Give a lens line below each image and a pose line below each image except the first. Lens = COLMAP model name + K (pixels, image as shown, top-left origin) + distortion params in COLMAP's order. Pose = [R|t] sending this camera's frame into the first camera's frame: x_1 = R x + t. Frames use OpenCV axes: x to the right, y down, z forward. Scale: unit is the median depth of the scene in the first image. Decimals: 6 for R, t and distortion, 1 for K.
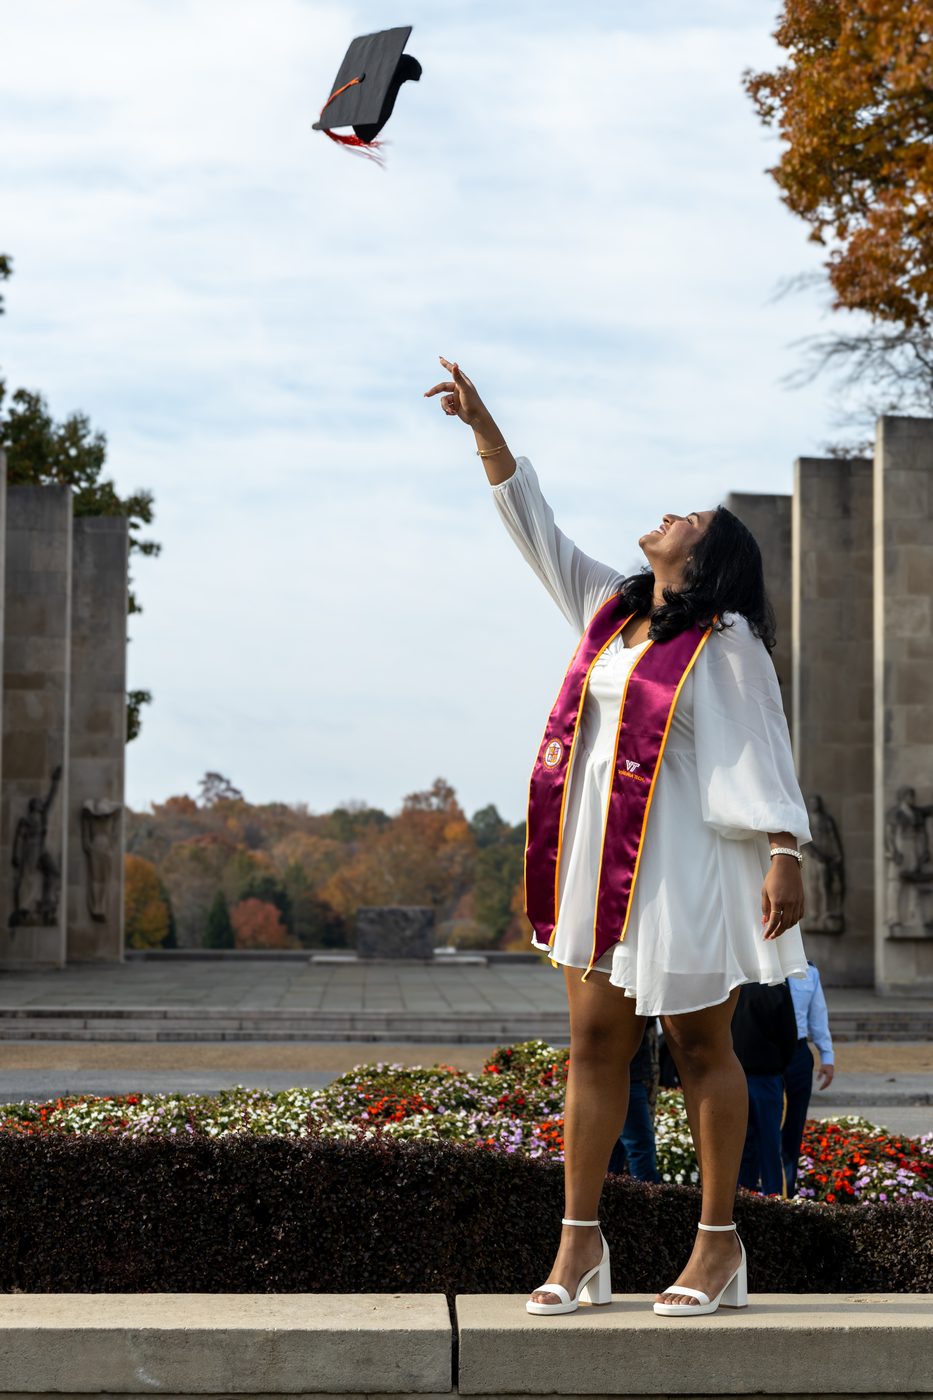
lens RADIAL K [[2875.4, 0, 489.6], [0, 2875.4, 699.5], [0, 0, 1]] dist [0.061445, -0.689484]
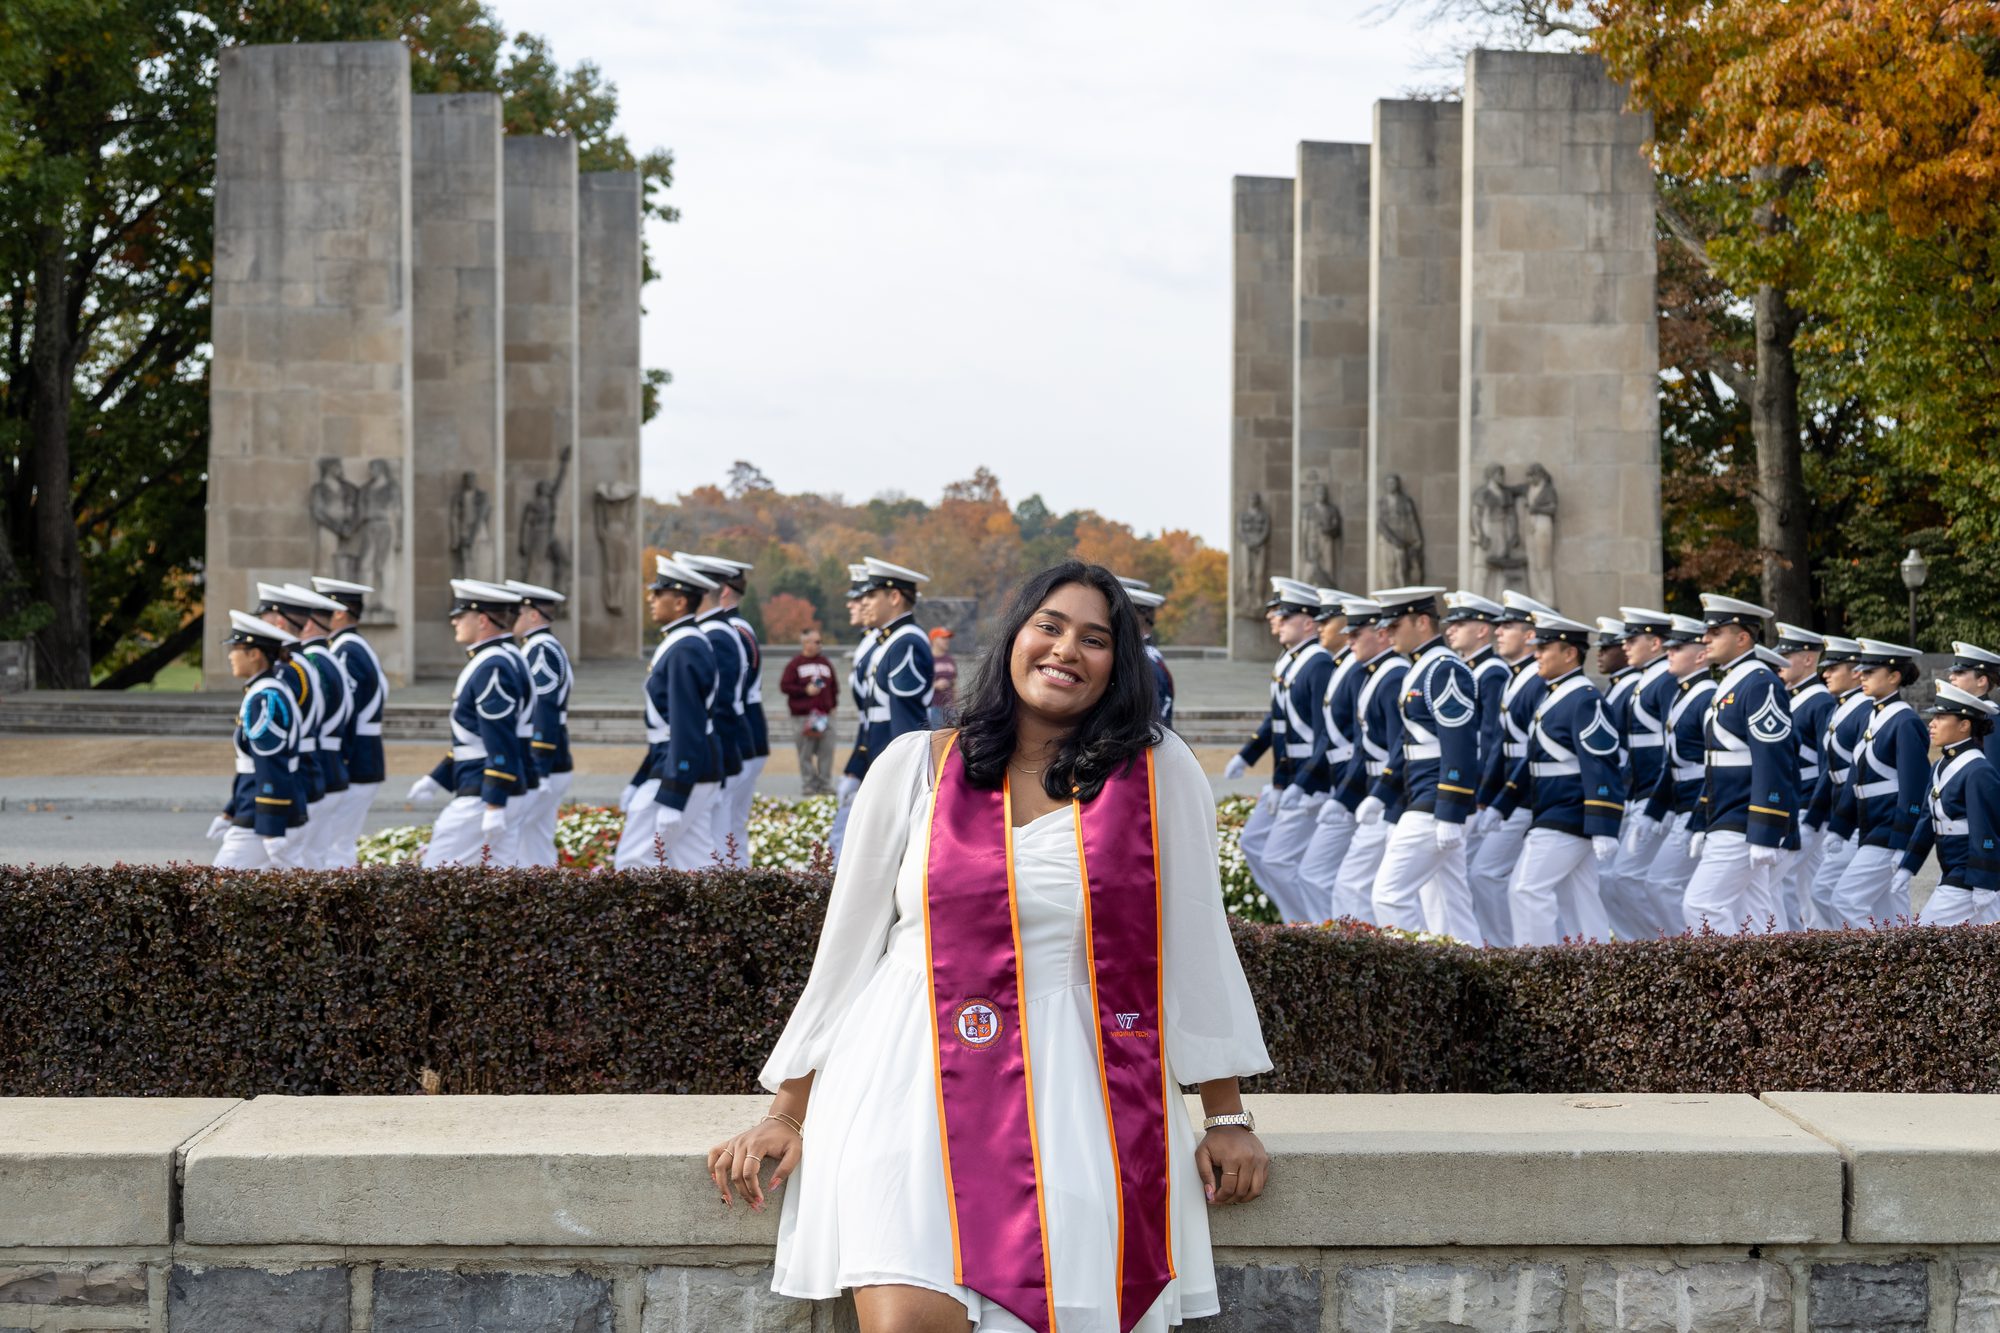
lens RADIAL K [[4349.8, 0, 1045.0], [0, 4349.8, 801.1], [0, 0, 1]] dist [0.059313, -0.033014]
pose [[0.999986, -0.001826, -0.004895, 0.006876], [0.002452, 0.991368, 0.131084, -0.034388], [0.004613, -0.131094, 0.991359, -0.291096]]
